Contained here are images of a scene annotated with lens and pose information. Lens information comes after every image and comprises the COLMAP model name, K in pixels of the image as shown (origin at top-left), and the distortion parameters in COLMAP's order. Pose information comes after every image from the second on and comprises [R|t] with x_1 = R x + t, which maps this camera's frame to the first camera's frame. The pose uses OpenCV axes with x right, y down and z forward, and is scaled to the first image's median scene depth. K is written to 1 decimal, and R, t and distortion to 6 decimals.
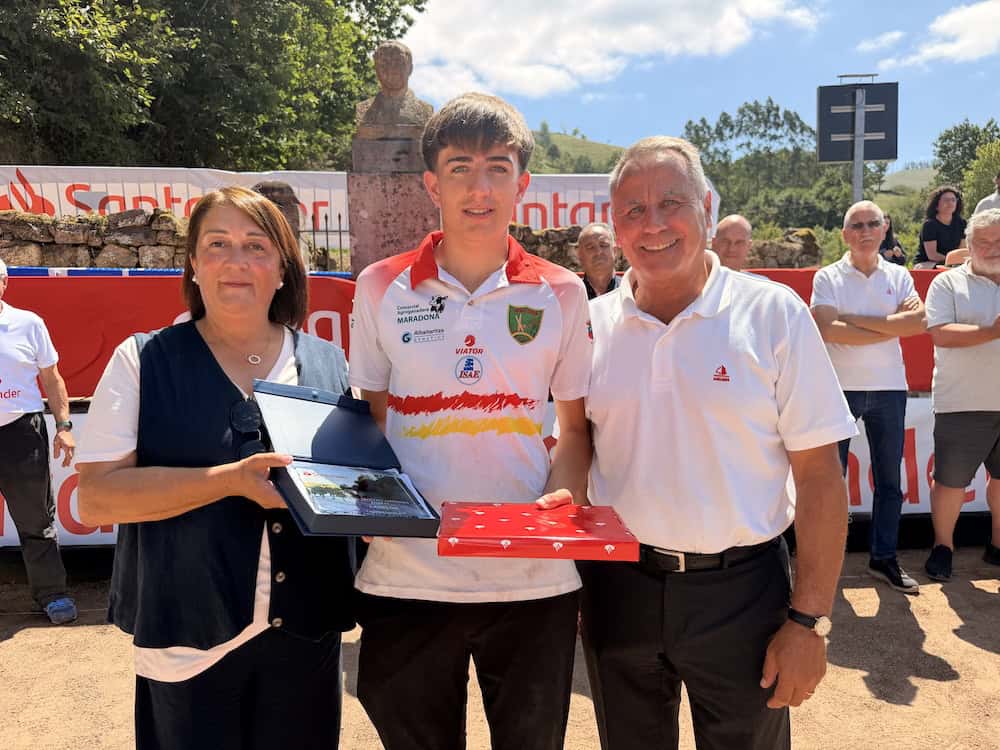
lens RADIAL K [[725.0, 0, 496.8], [0, 725.0, 372.9], [0, 0, 1]] dist [0.058396, -0.092877]
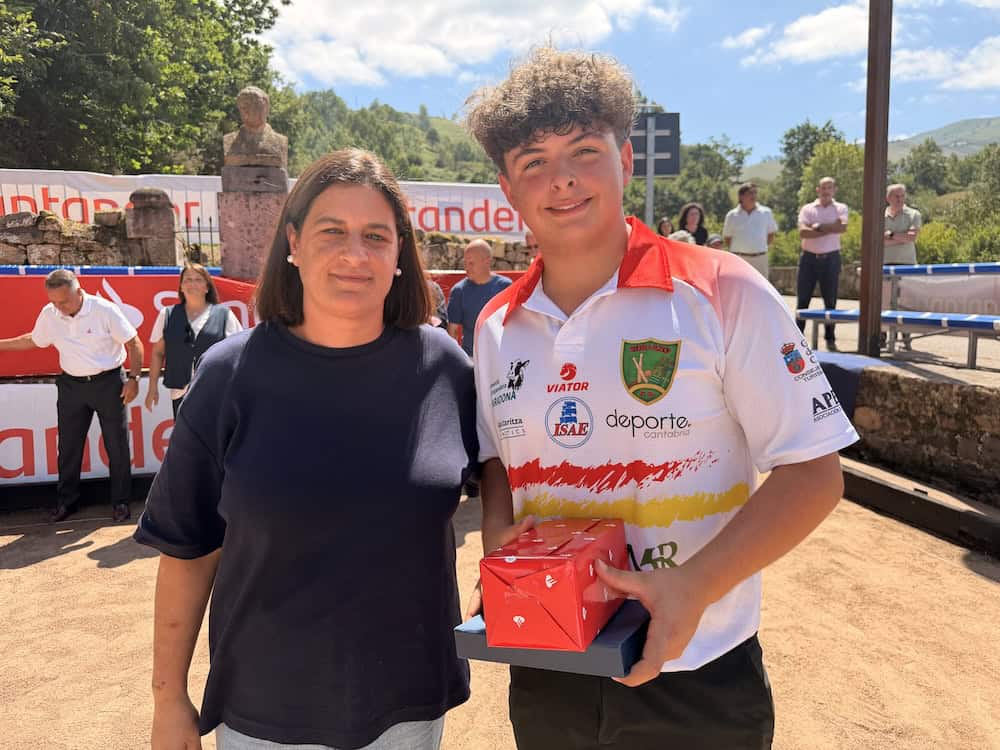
lens RADIAL K [[723.2, 0, 500.0], [0, 723.2, 375.0], [0, 0, 1]] dist [0.047998, -0.056259]
pose [[0.986639, -0.022349, 0.161384, 0.036966], [0.018582, 0.999519, 0.024814, 0.011109], [-0.161861, -0.021484, 0.986580, -0.184194]]
